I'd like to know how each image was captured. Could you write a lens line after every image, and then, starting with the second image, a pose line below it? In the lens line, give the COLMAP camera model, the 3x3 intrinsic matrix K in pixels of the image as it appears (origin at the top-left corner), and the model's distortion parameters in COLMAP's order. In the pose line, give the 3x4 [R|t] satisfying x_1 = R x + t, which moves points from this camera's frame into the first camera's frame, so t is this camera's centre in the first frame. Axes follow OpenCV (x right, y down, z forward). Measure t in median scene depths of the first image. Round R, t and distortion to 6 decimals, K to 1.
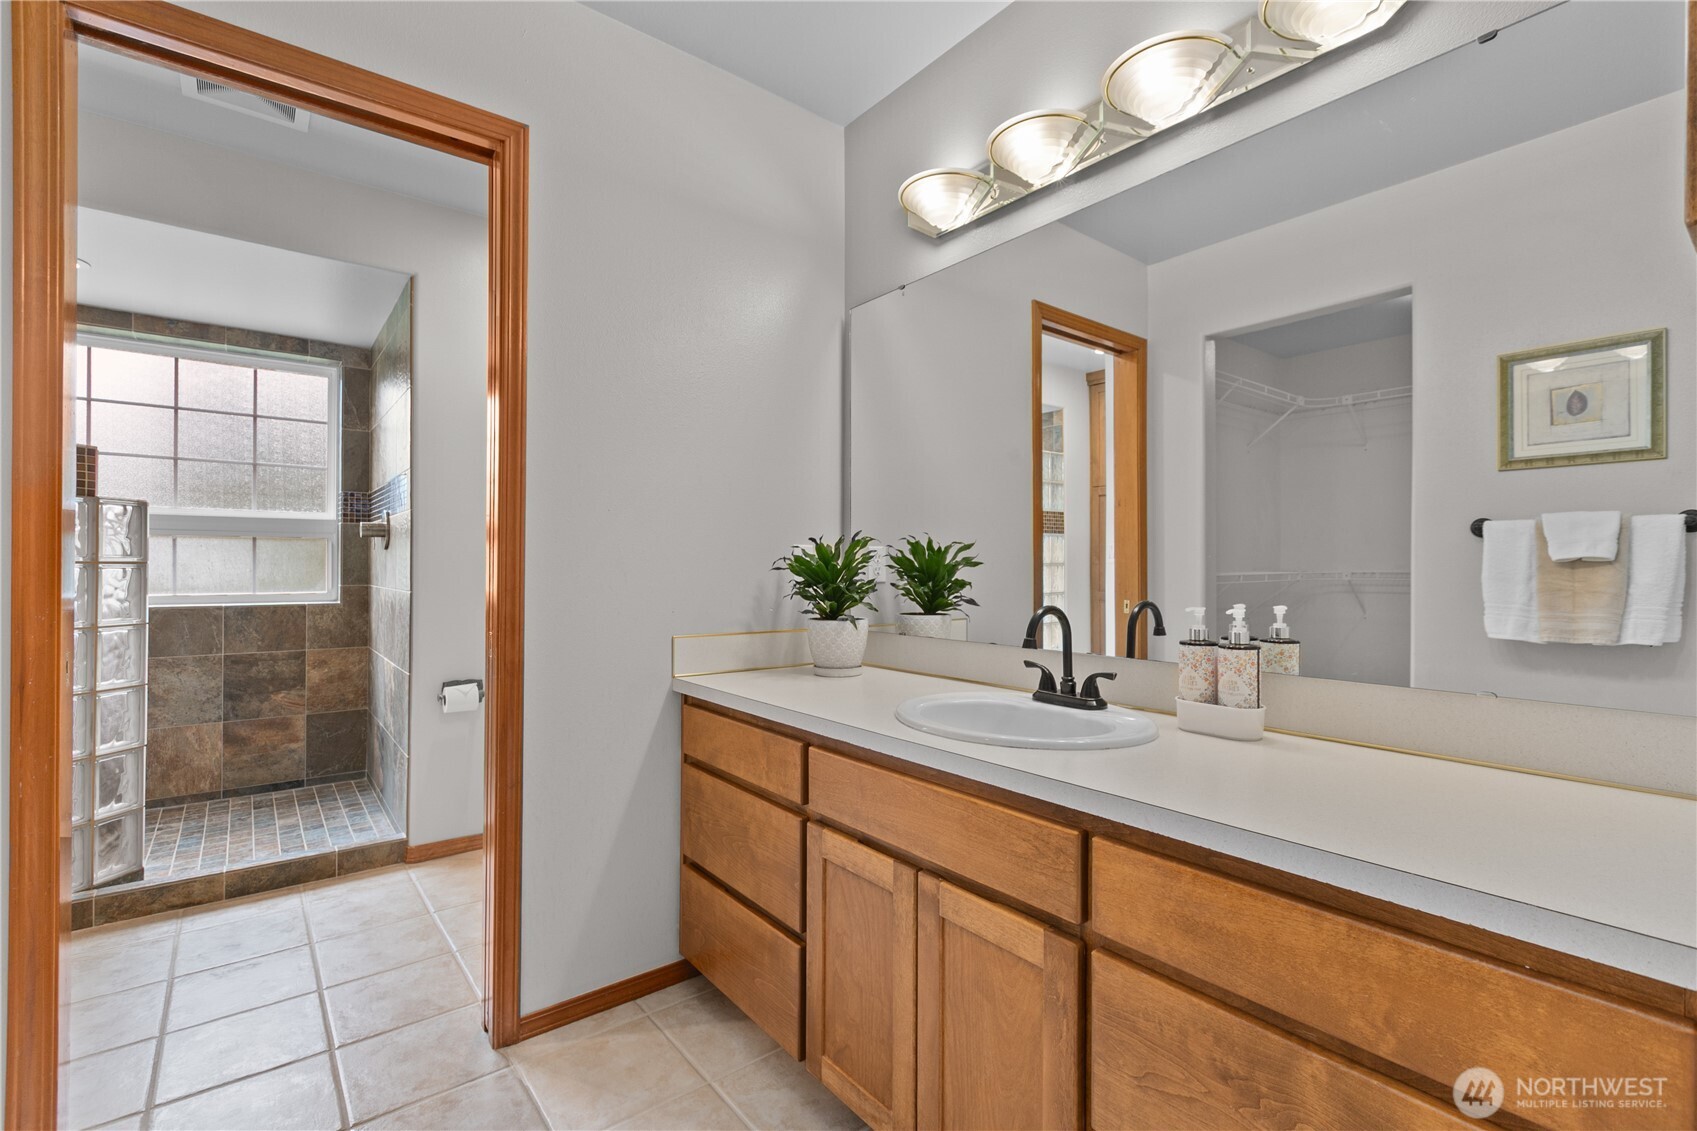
lens RADIAL K [[754.6, 0, 853.4], [0, 754.6, 568.3], [0, 0, 1]] dist [-0.003204, -0.001968]
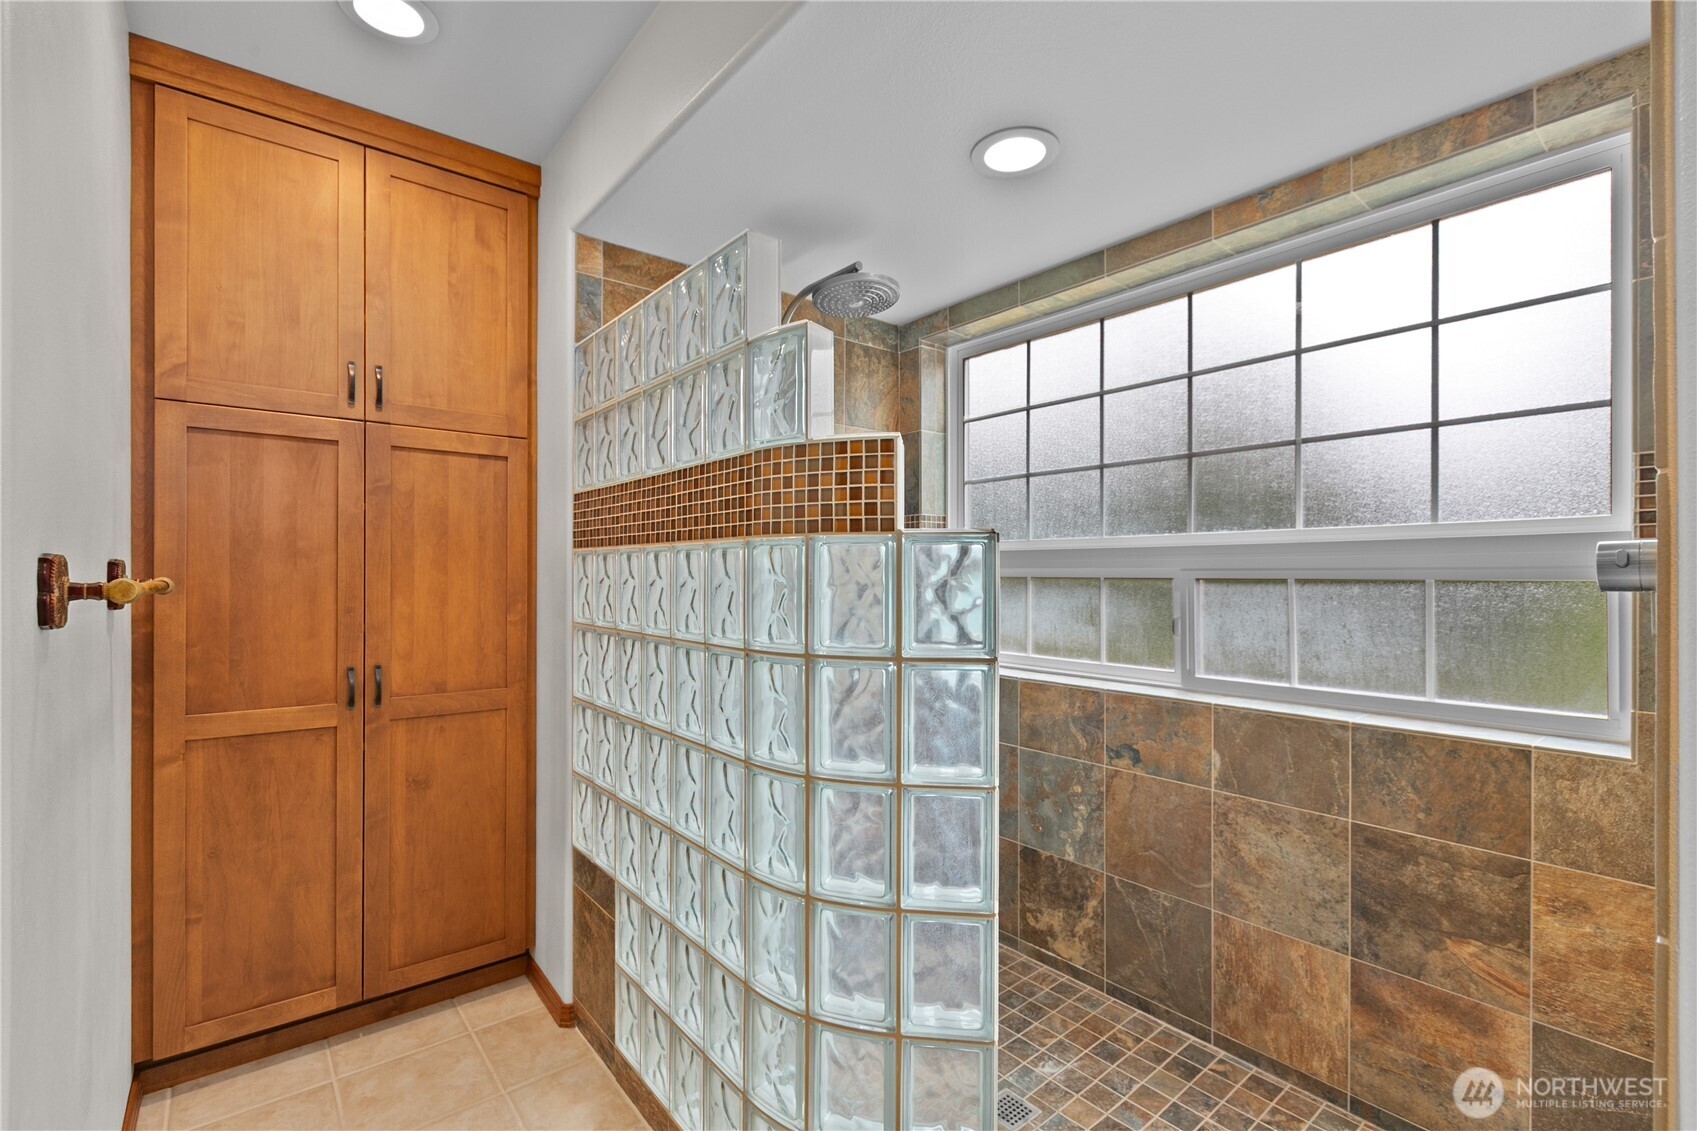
lens RADIAL K [[754.6, 0, 852.2], [0, 754.6, 575.0], [0, 0, 1]] dist [-0.003204, -0.001968]
pose [[-0.014038, -0.005072, -0.999889, -0.333161], [-0.000654, 0.999987, -0.005063, -0.042974], [0.999901, 0.000583, -0.014041, 0.667691]]
